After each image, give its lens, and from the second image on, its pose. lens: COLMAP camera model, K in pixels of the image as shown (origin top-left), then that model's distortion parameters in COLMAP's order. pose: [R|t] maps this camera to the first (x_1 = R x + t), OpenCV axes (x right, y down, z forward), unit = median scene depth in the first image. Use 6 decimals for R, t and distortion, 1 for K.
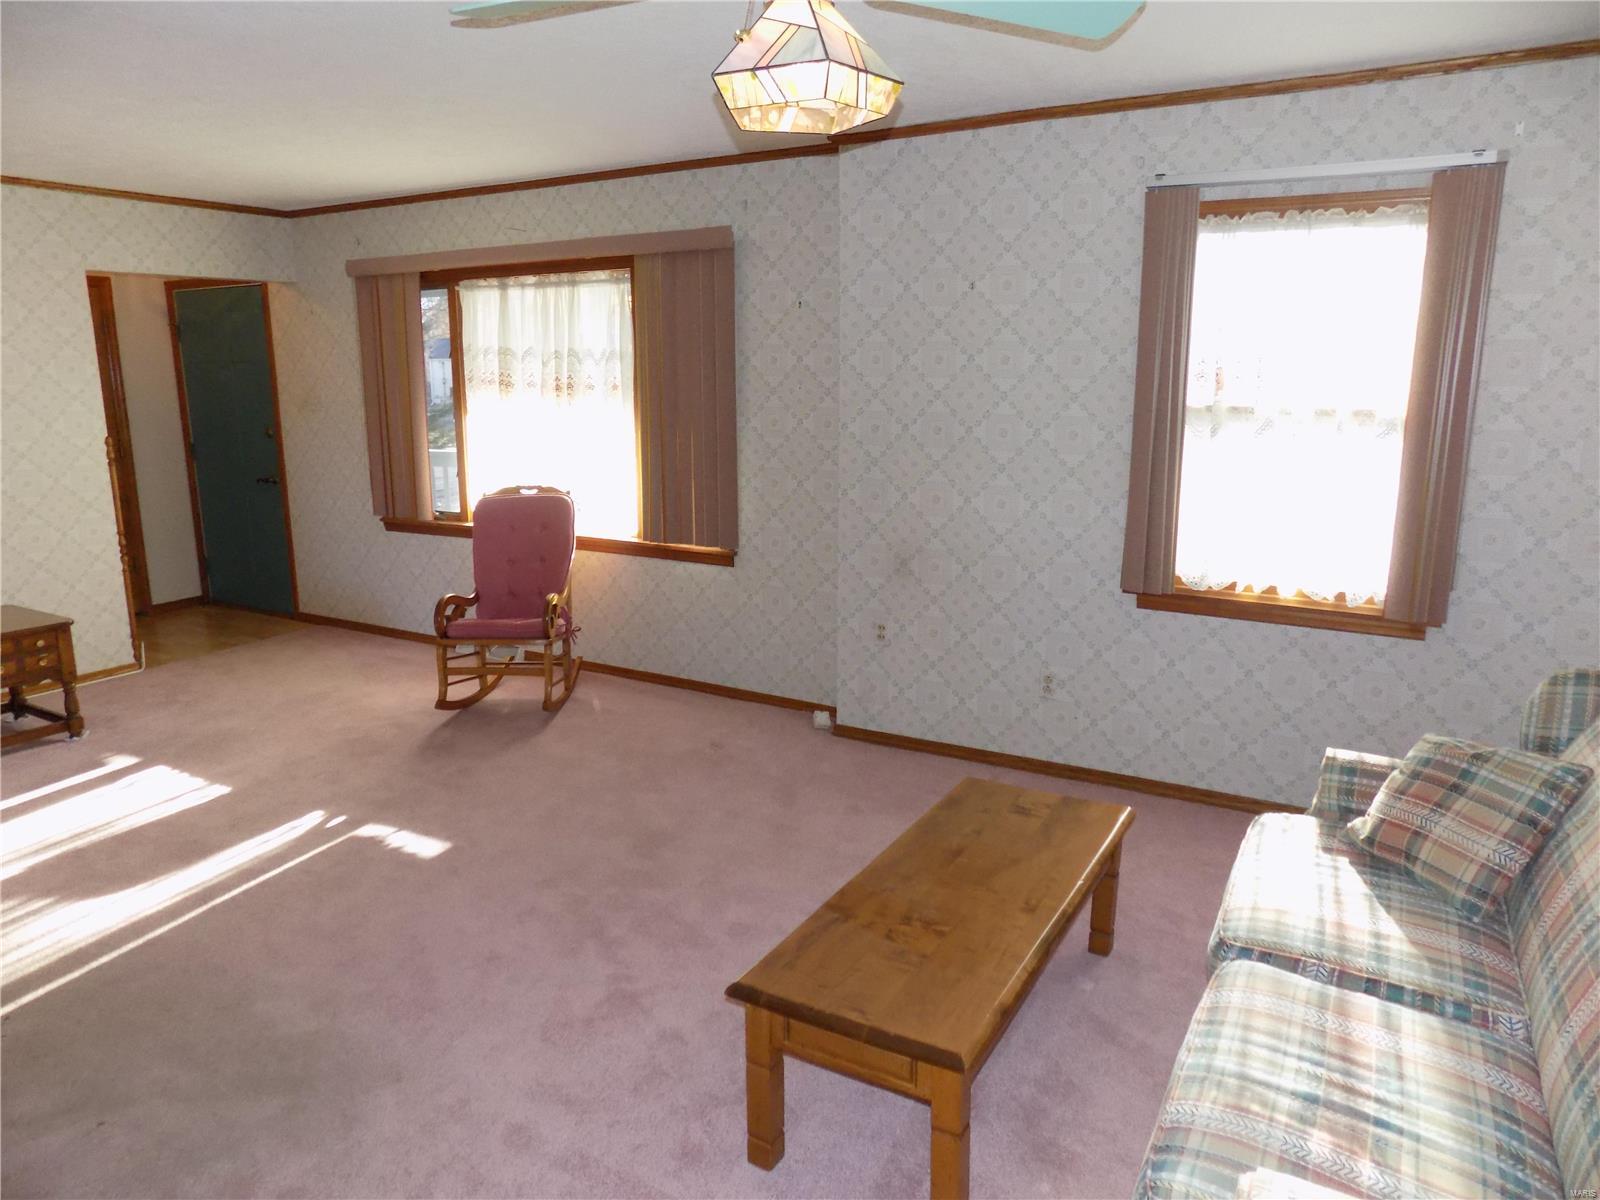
lens RADIAL K [[1097.5, 0, 770.9], [0, 1097.5, 595.0], [0, 0, 1]] dist [0.001914, 0.001149]
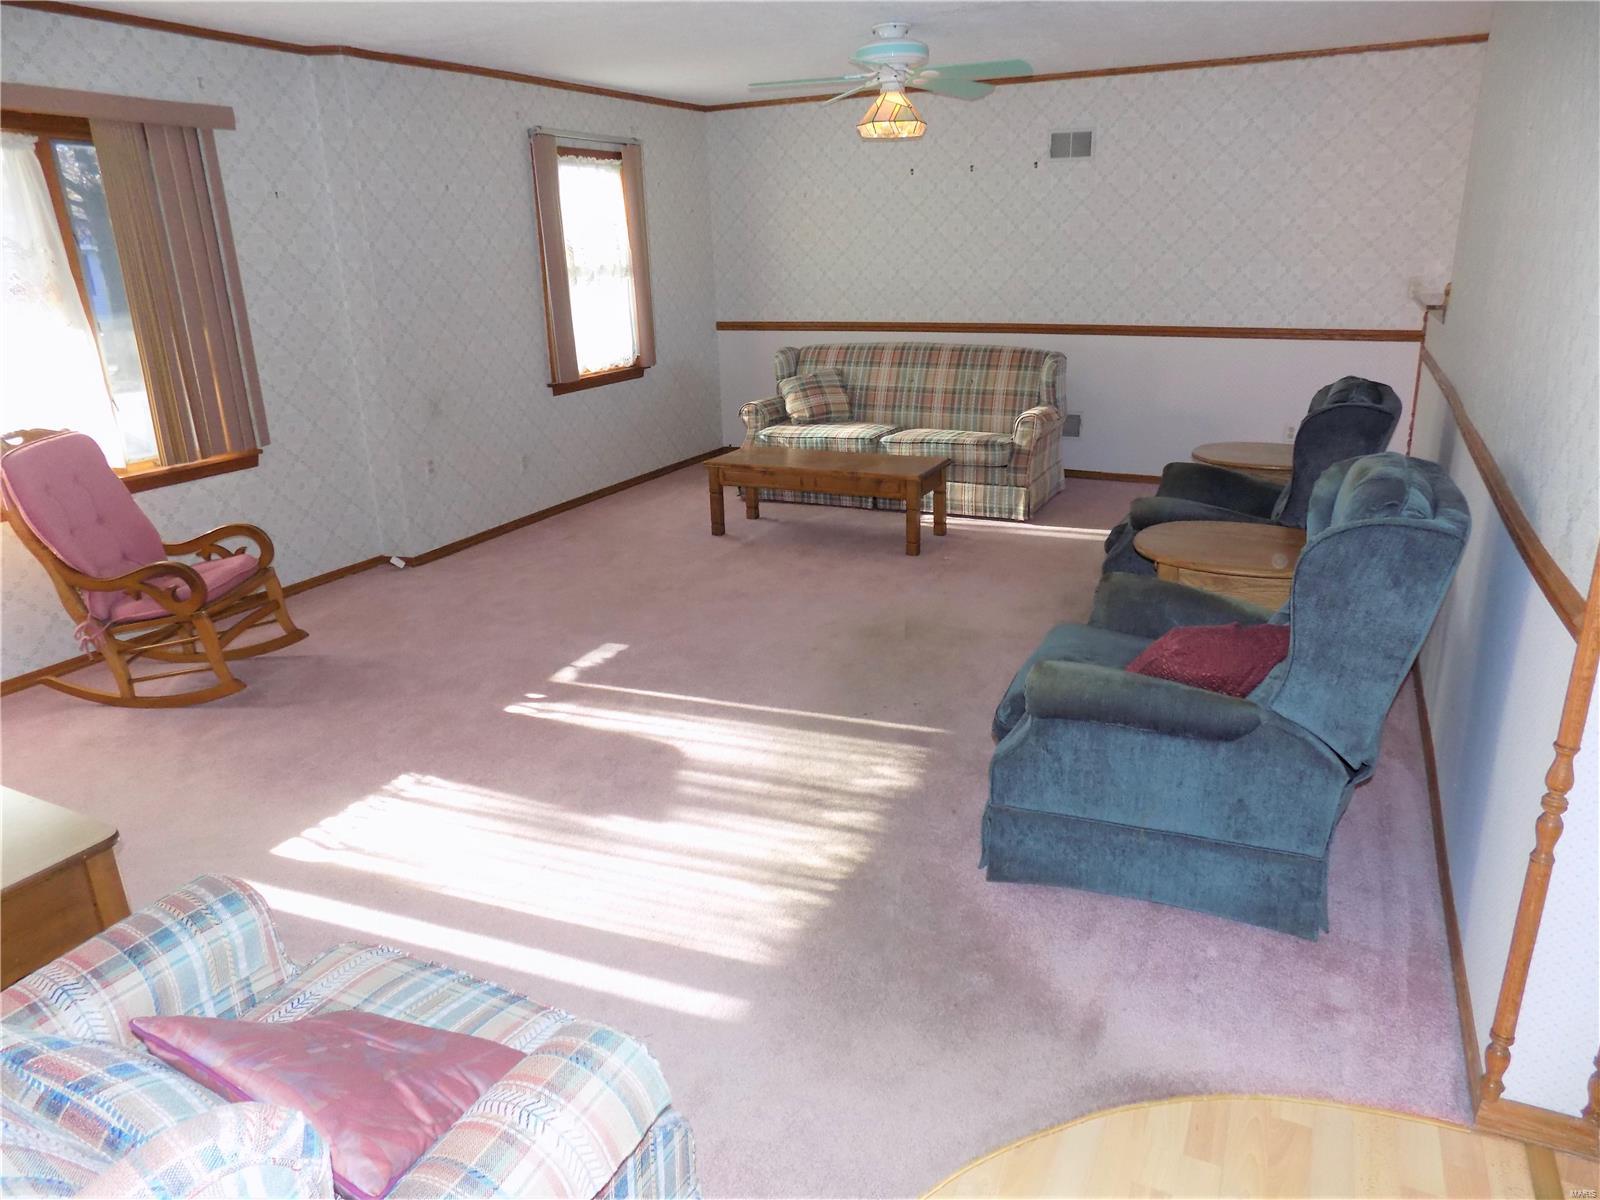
lens RADIAL K [[1066.7, 0, 800.0], [0, 1066.7, 600.0], [0, 0, 1]] dist [-0.001087, 0.000465]
pose [[-0.089416, -0.307162, 0.947447, -1.236362], [0.251424, 0.913489, 0.319881, -0.120378], [-0.963738, 0.266814, -0.004452, 0.694065]]
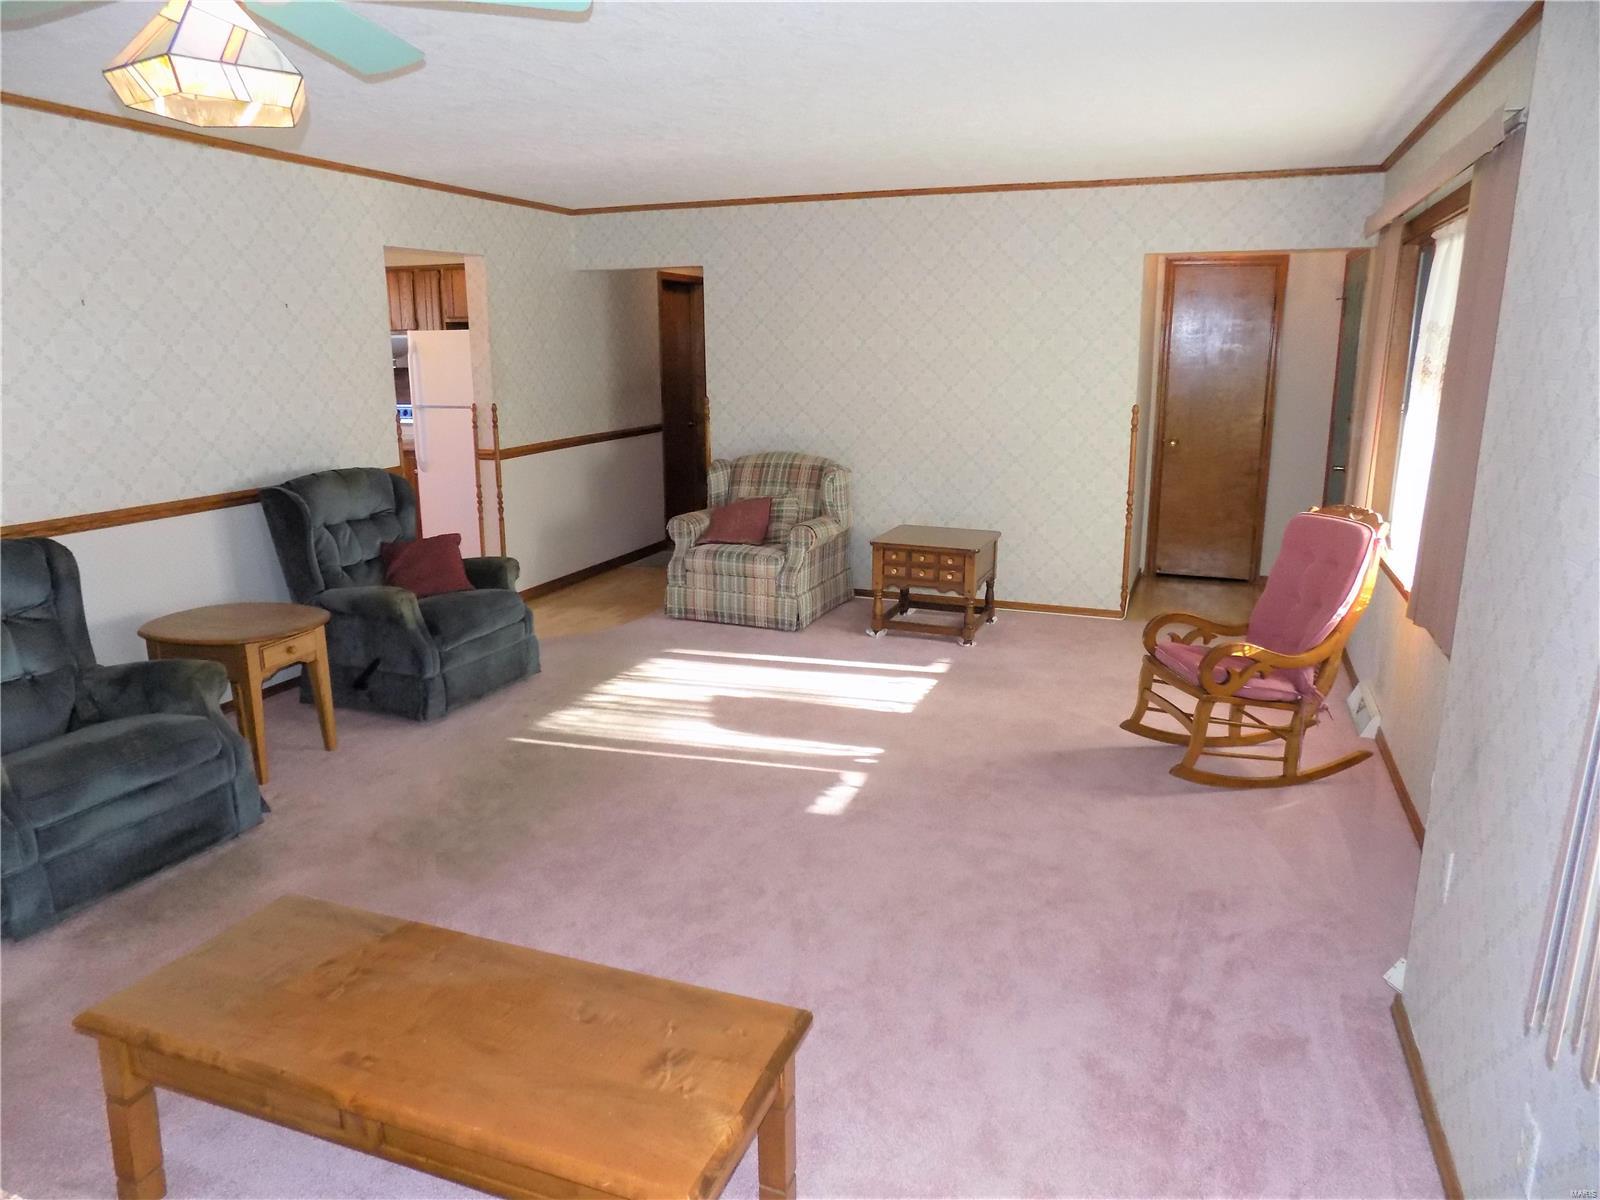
lens RADIAL K [[1095.3, 0, 800.3], [0, 1095.3, 559.5], [0, 0, 1]] dist [-0.002118, -0.000022]
pose [[0.182741, 0.201356, -0.962321, 0.554108], [-0.206459, 0.964837, 0.162676, -0.138540], [0.961239, 0.168952, 0.217887, 0.622504]]
